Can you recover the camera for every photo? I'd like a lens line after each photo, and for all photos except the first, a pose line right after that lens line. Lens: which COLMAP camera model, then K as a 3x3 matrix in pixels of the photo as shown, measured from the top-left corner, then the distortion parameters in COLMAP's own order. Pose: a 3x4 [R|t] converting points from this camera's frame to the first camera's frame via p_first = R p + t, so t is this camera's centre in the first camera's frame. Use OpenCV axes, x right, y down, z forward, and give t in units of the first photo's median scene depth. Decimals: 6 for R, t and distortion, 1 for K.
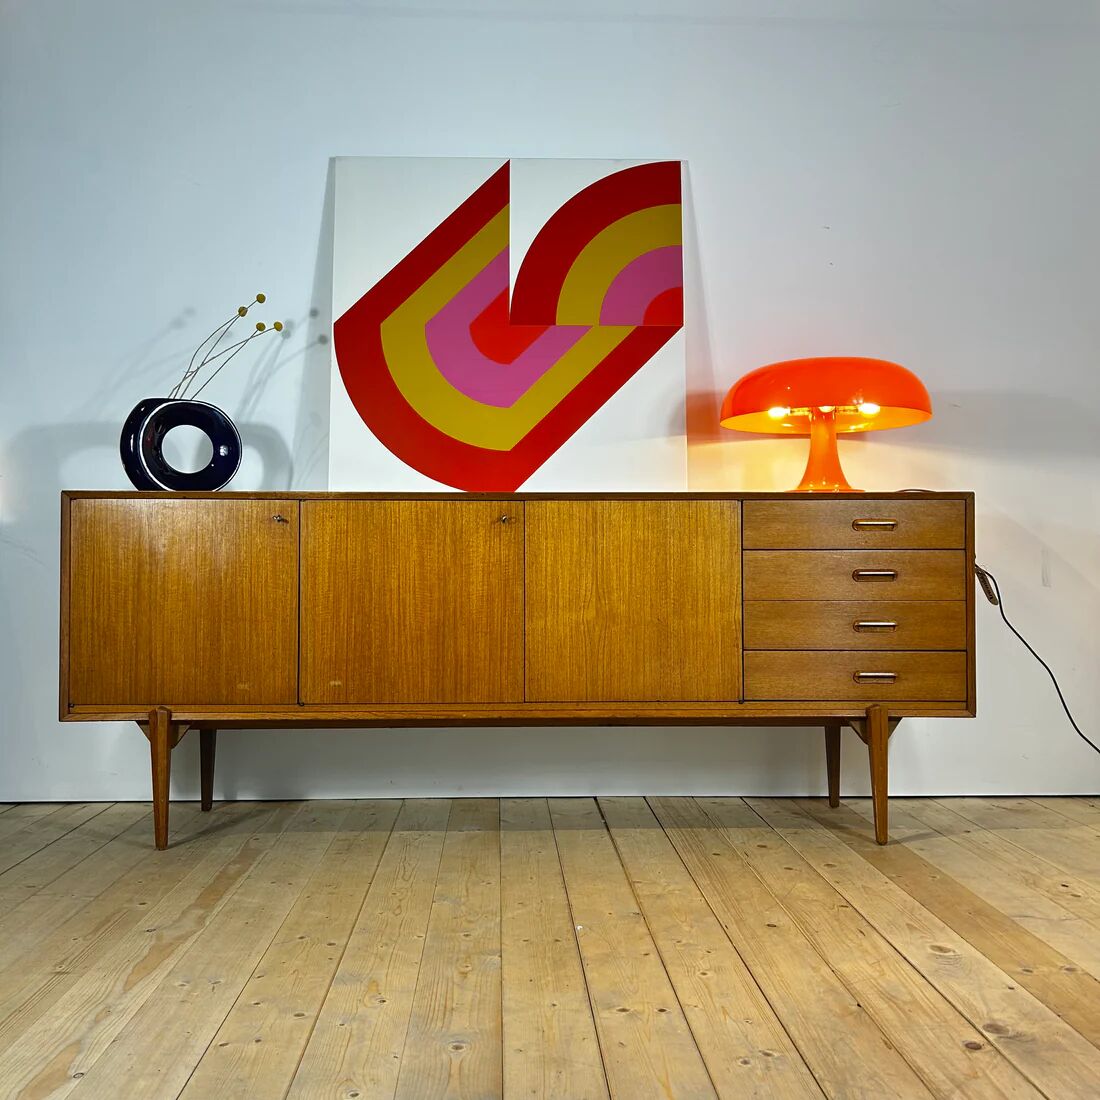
lens RADIAL K [[1119.0, 0, 551.7], [0, 1119.0, 524.1], [0, 0, 1]] dist [0.021877, 0.000000]
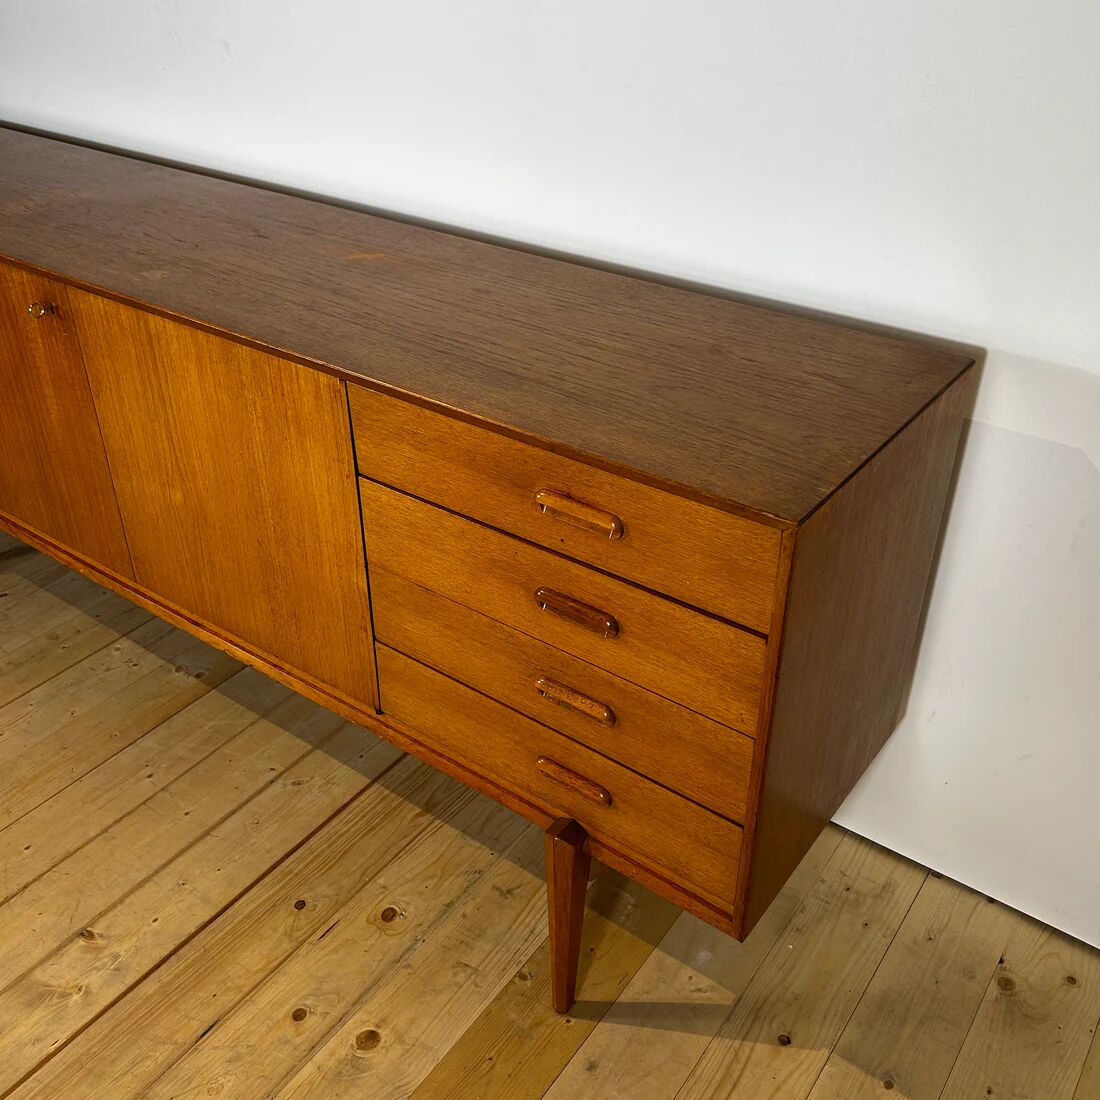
lens RADIAL K [[1119.0, 0, 548.0], [0, 1119.0, 548.8], [0, 0, 1]] dist [0.021877, 0.000000]
pose [[0.788817, 0.330671, -0.518097, 0.501718], [0.017838, 0.830272, 0.557073, -0.220368], [0.614369, -0.448670, 0.649034, 0.728172]]
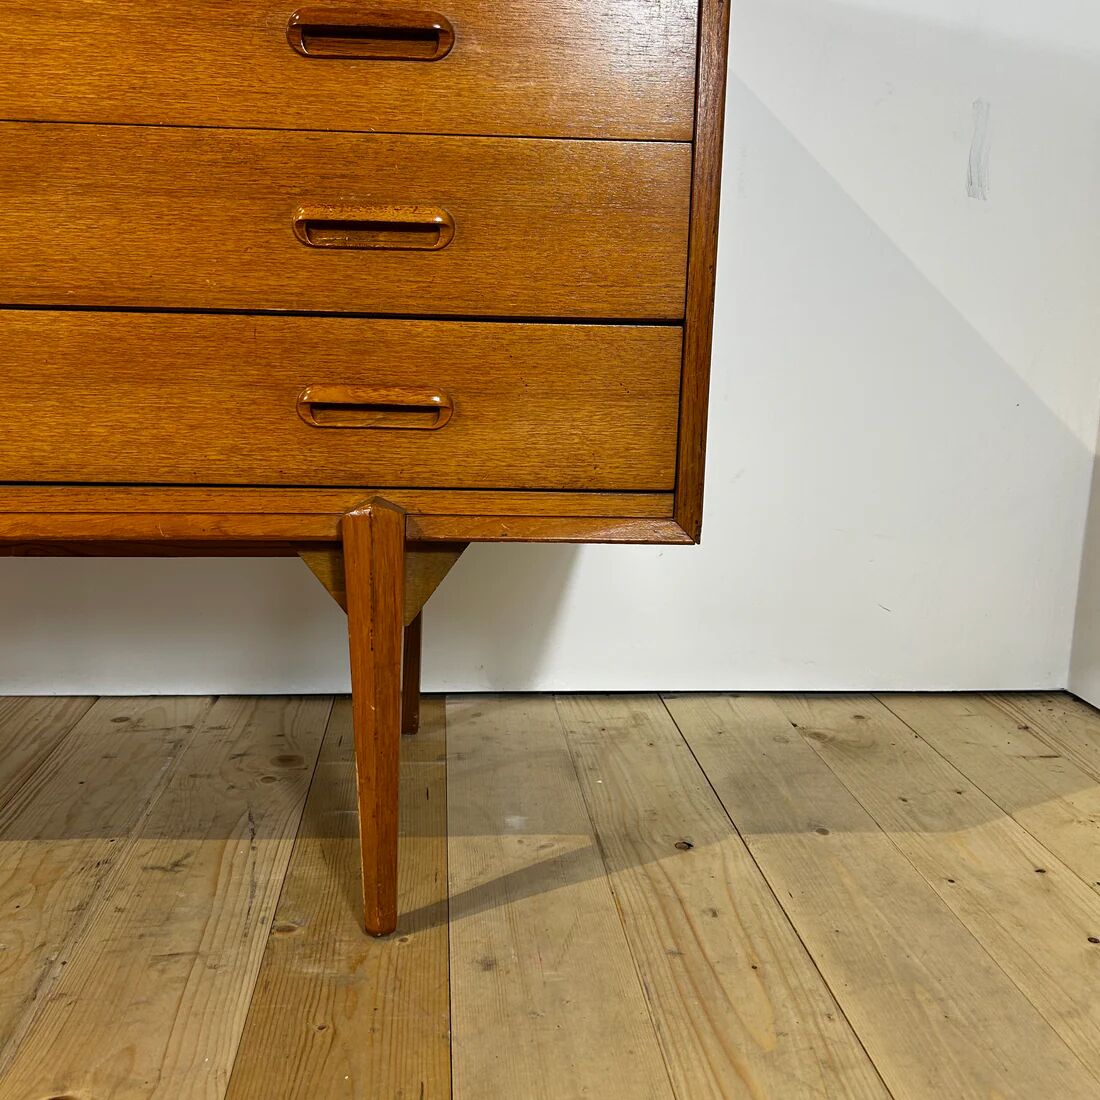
lens RADIAL K [[1119.0, 0, 536.9], [0, 1119.0, 532.5], [0, 0, 1]] dist [0.021877, 0.000000]
pose [[0.998837, 0.010945, 0.046966, 0.319986], [-0.021255, 0.974121, 0.225026, 0.101952], [-0.043288, -0.225762, 0.973220, 0.709760]]
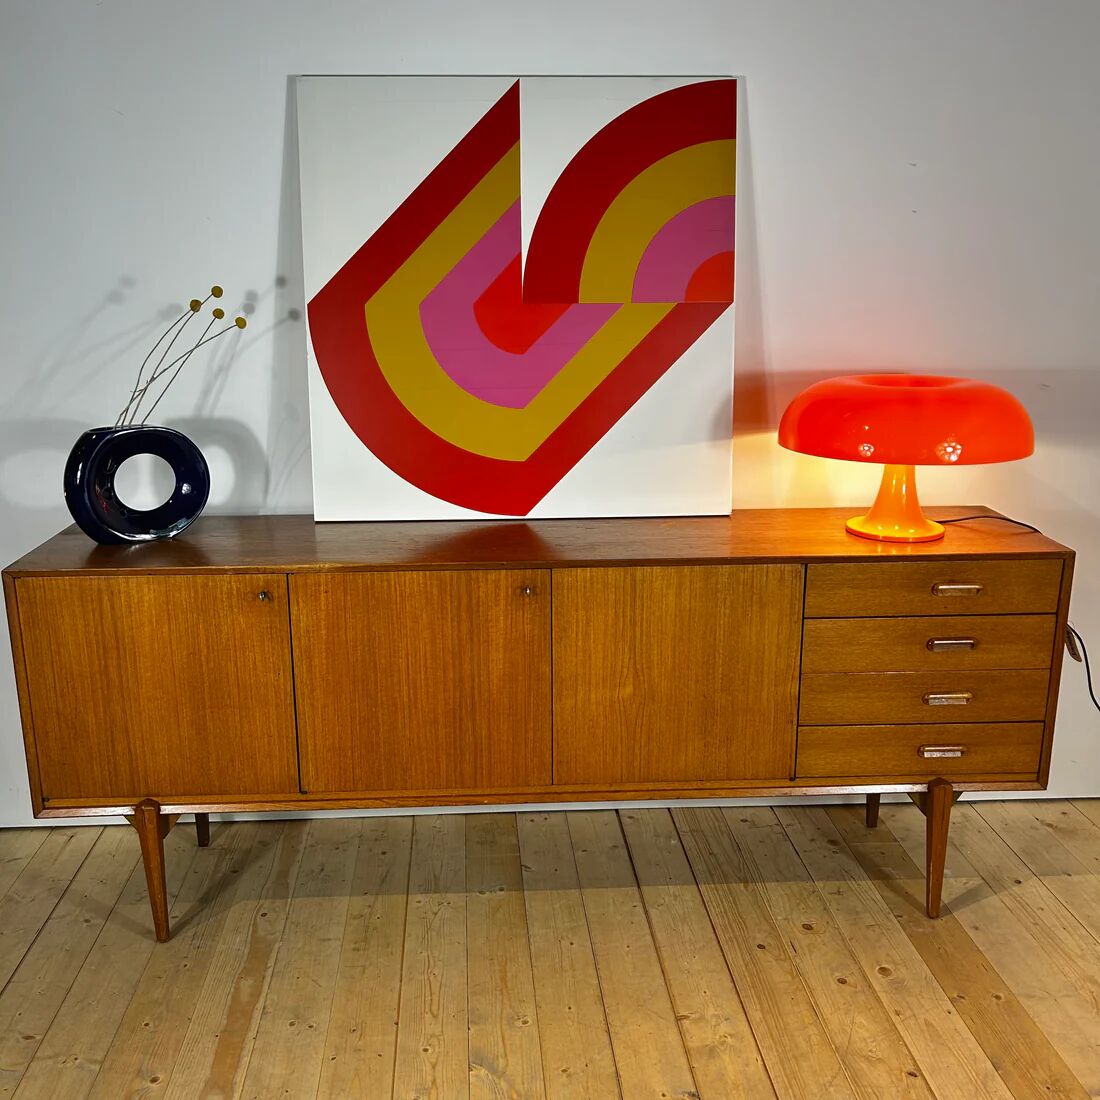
lens RADIAL K [[1119.0, 0, 539.4], [0, 1119.0, 543.8], [0, 0, 1]] dist [0.021877, 0.000000]
pose [[0.999715, -0.010629, 0.021382, -0.052004], [0.004215, 0.959951, 0.280137, -0.278784], [-0.023503, -0.279967, 0.959722, 0.189542]]
